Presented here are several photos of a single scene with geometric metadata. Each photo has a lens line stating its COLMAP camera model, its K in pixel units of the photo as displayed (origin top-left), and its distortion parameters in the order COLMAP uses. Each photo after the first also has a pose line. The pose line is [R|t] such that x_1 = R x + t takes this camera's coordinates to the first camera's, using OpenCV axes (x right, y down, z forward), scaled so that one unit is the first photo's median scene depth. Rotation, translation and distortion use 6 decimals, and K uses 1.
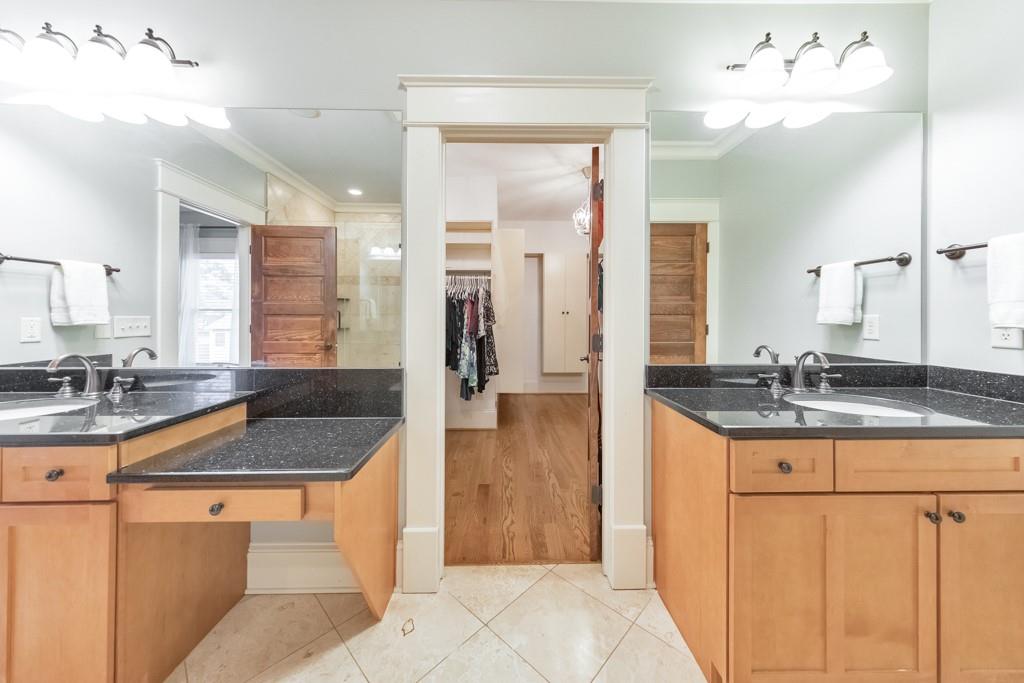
lens RADIAL K [[349.4, 0, 509.3], [0, 349.4, 316.4], [0, 0, 1]] dist [0.006830, -0.000160]
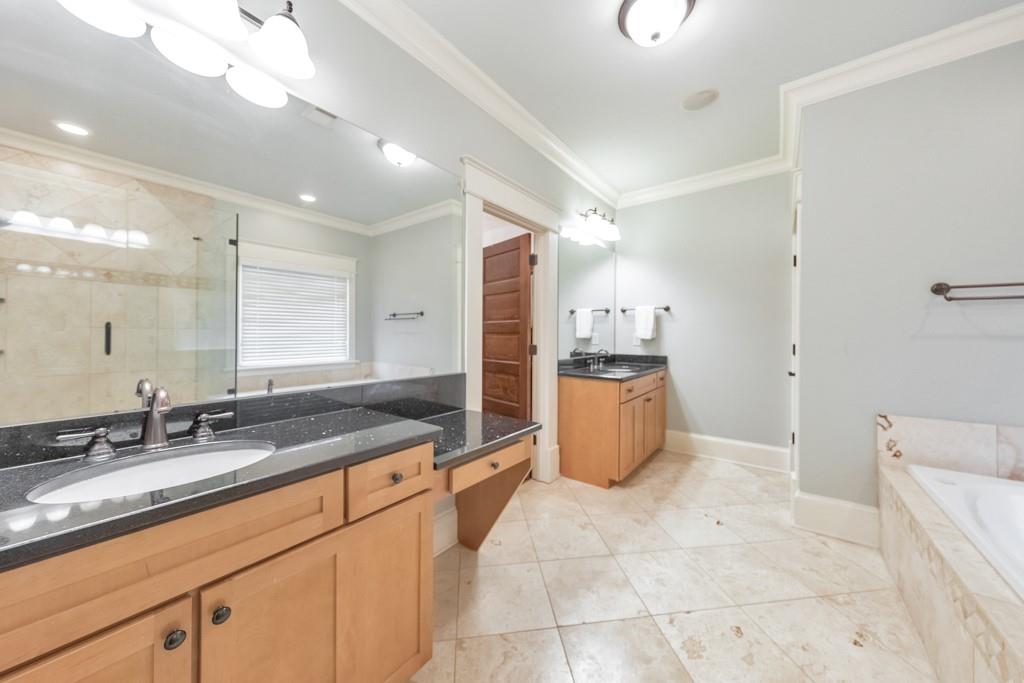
lens RADIAL K [[349.4, 0, 513.2], [0, 349.4, 333.3], [0, 0, 1]] dist [0.006830, -0.000160]
pose [[0.621466, 0.004270, 0.783429, -1.224951], [-0.007459, 0.999972, 0.000466, -0.004191], [-0.783405, -0.006134, 0.621481, 0.022391]]
